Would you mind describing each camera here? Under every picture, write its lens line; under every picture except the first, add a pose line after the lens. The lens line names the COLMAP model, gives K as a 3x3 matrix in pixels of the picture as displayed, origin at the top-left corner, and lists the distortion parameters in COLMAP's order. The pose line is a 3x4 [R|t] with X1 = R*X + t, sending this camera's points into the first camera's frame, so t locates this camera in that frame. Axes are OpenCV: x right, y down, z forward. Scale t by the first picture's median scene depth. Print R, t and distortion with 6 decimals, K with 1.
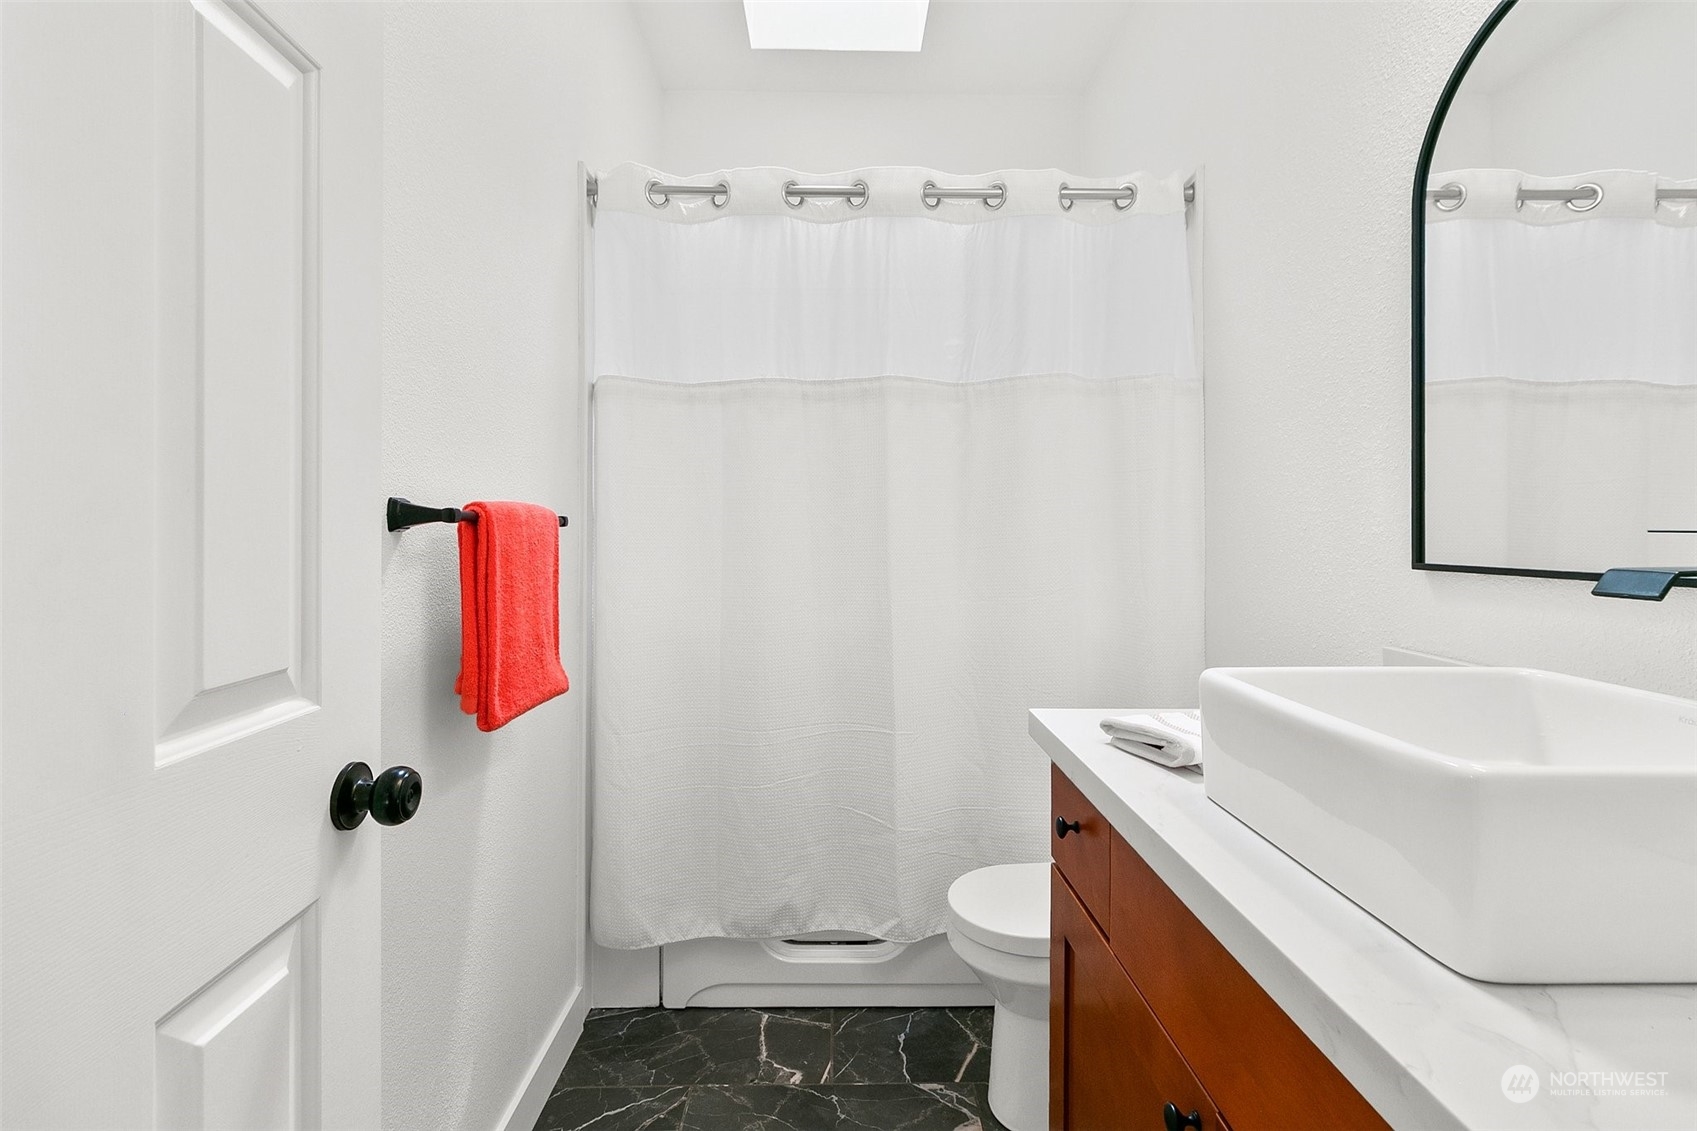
lens RADIAL K [[793.6, 0, 844.7], [0, 793.6, 523.1], [0, 0, 1]] dist [0.018134, -0.000457]
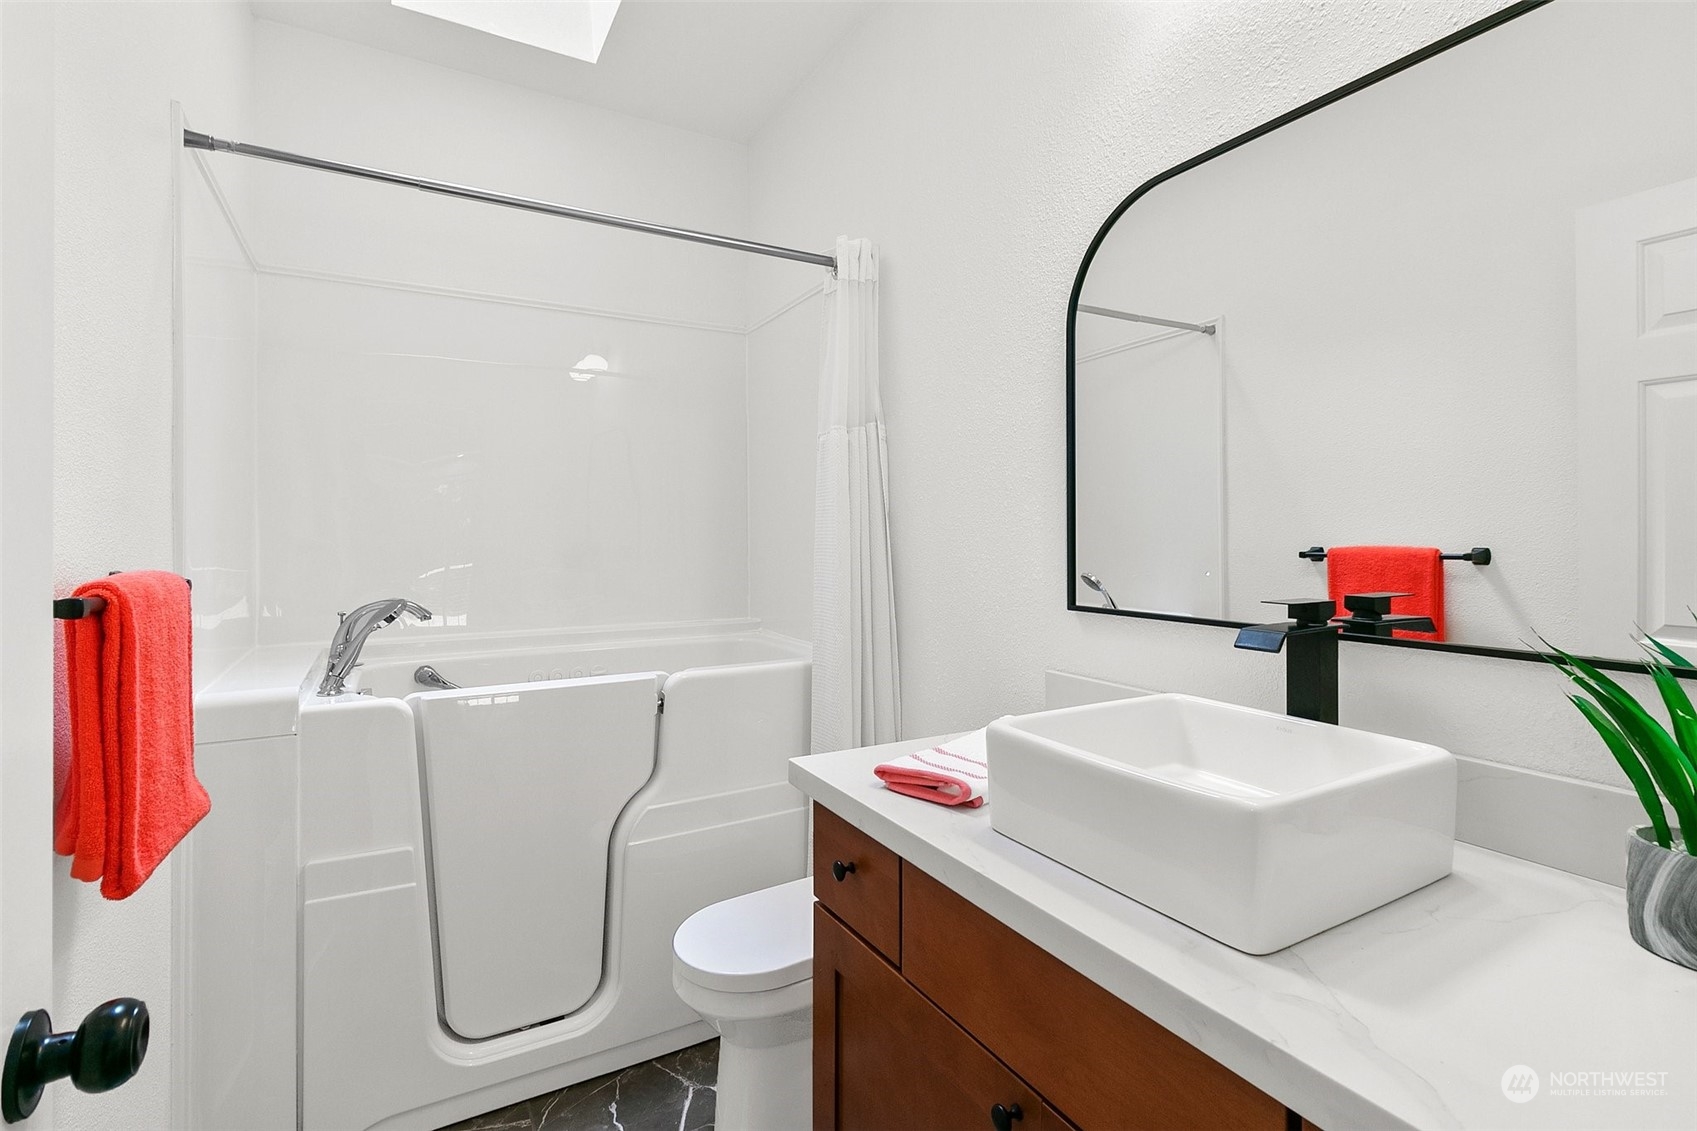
lens RADIAL K [[793.4, 0, 841.8], [0, 793.4, 531.4], [0, 0, 1]] dist [0.011659, 0.000194]
pose [[0.882411, -0.002935, 0.470470, -0.212405], [0.002018, 0.999995, 0.002454, -0.073484], [-0.470475, -0.001216, 0.882413, 0.046783]]
